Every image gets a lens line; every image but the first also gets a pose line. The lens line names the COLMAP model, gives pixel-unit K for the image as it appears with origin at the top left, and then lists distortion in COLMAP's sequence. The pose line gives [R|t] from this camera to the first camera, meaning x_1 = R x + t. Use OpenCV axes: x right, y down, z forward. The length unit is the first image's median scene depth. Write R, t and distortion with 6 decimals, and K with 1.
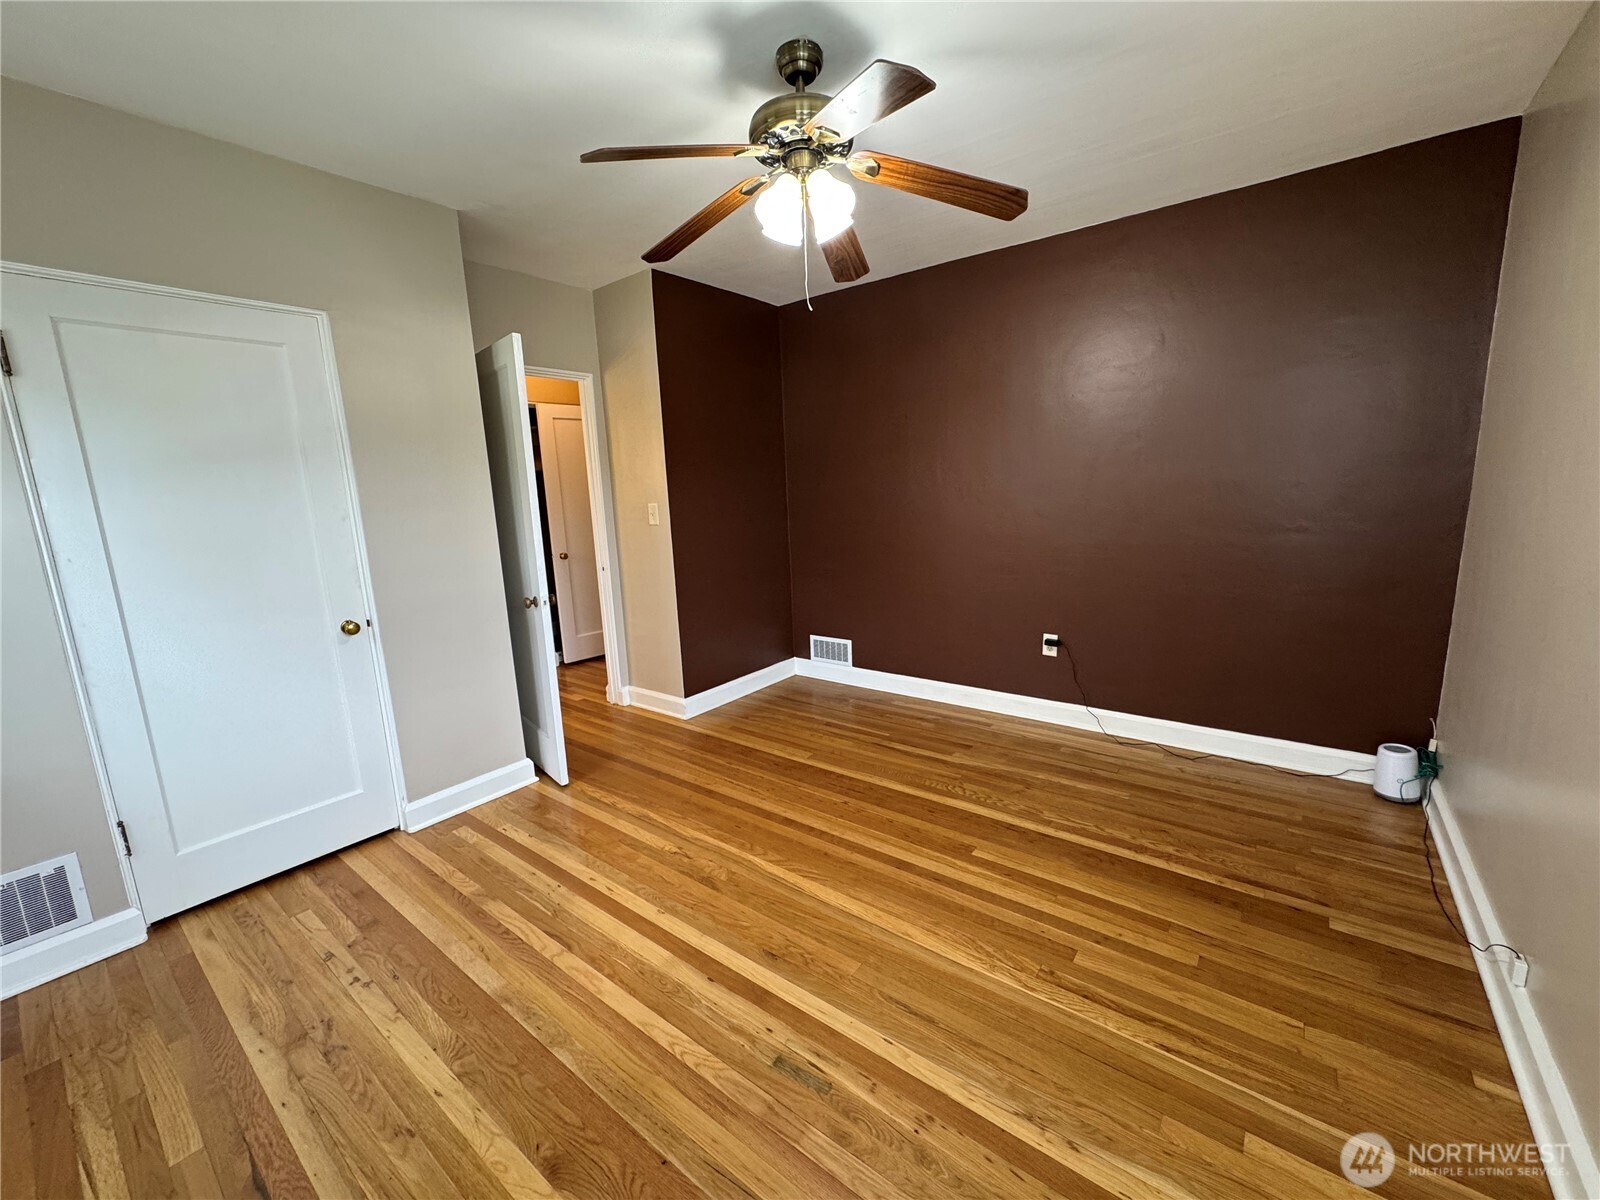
lens RADIAL K [[631.6, 0, 798.5], [0, 631.6, 597.1], [0, 0, 1]] dist [-0.001755, 0.000552]
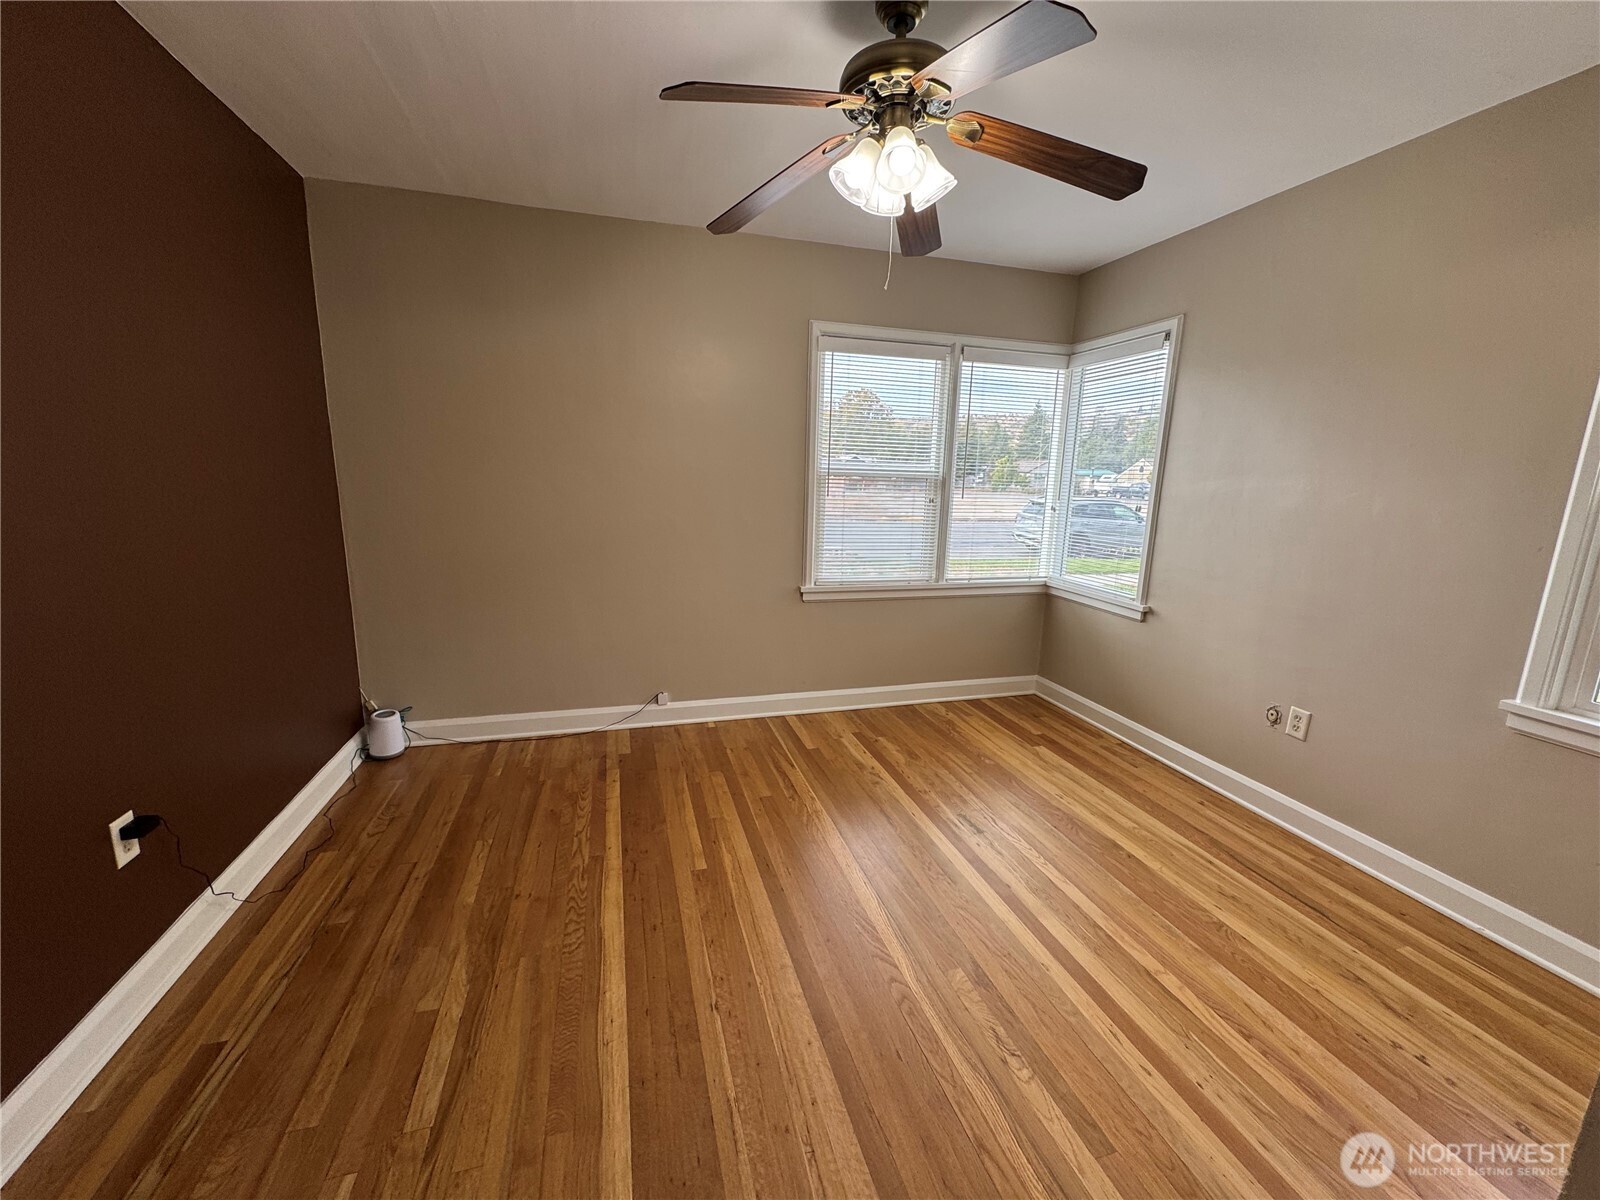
lens RADIAL K [[631.6, 0, 810.1], [0, 631.6, 599.0], [0, 0, 1]] dist [-0.001755, 0.000552]
pose [[-0.815472, -0.094394, 0.571048, -0.368524], [0.108123, 0.944400, 0.310512, -0.264044], [-0.568608, 0.314957, -0.759925, 1.542394]]
